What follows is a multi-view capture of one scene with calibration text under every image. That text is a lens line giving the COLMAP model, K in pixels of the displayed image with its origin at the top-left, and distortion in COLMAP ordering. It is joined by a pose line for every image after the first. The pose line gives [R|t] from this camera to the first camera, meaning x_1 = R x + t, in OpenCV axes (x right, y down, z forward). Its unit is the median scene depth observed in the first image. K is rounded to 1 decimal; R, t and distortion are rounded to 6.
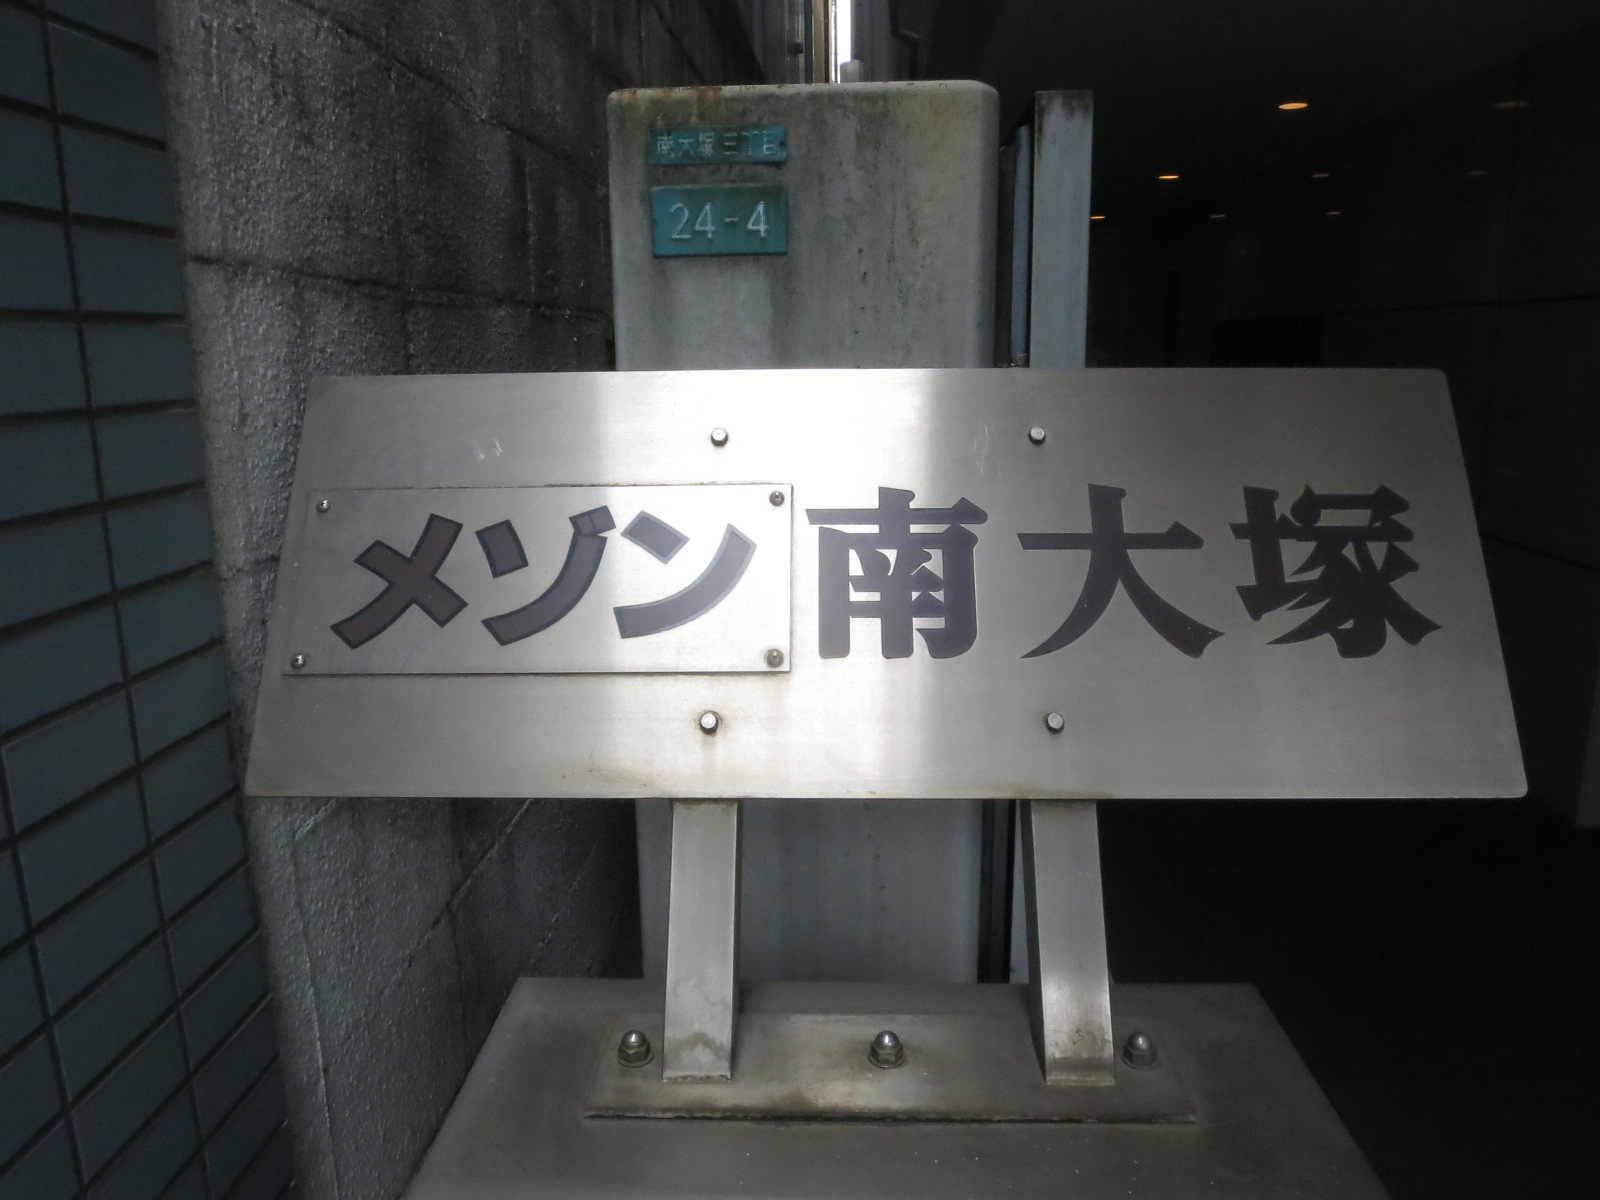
lens RADIAL K [[1168.2, 0, 800.0], [0, 1168.2, 600.0], [0, 0, 1]] dist [-0.040695, -0.003183]
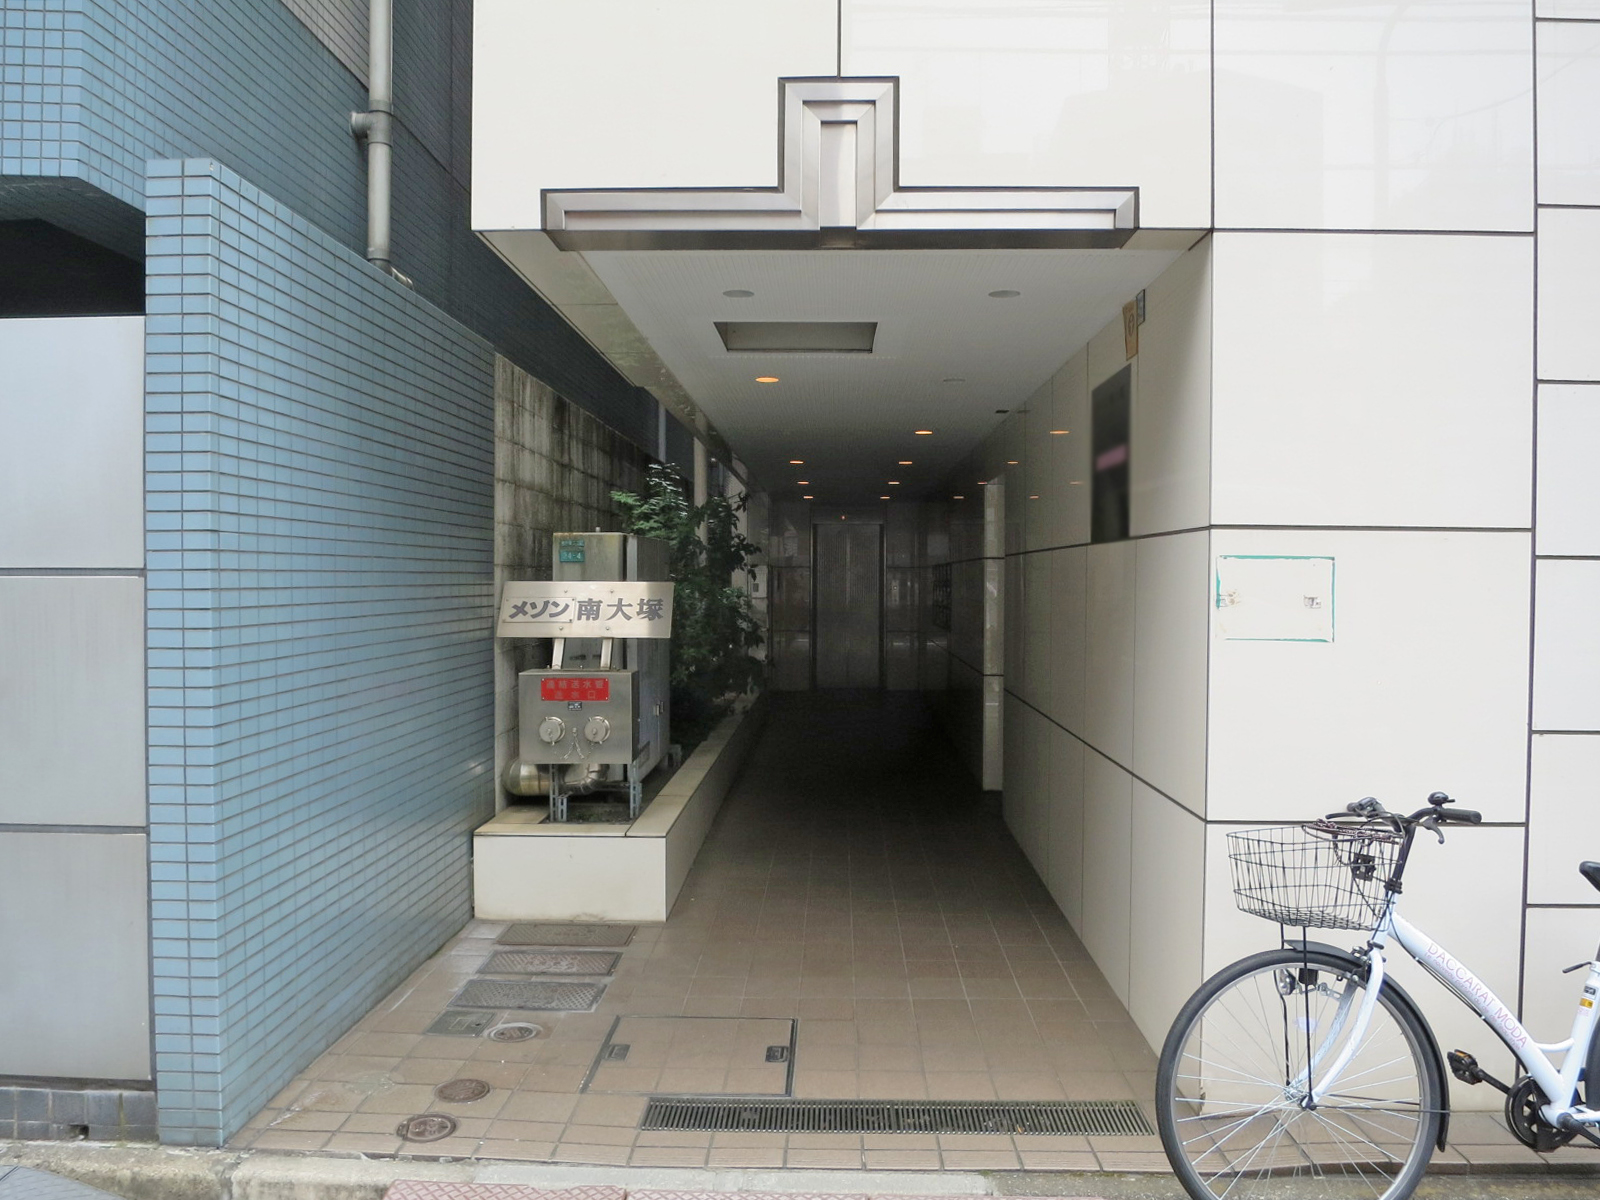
lens RADIAL K [[1168.2, 0, 800.0], [0, 1168.2, 600.0], [0, 0, 1]] dist [-0.040695, -0.003183]
pose [[0.999520, 0.013407, 0.027924, 1.159094], [-0.007819, 0.981489, -0.191357, 1.261002], [-0.029973, 0.191047, 0.981123, -5.979587]]
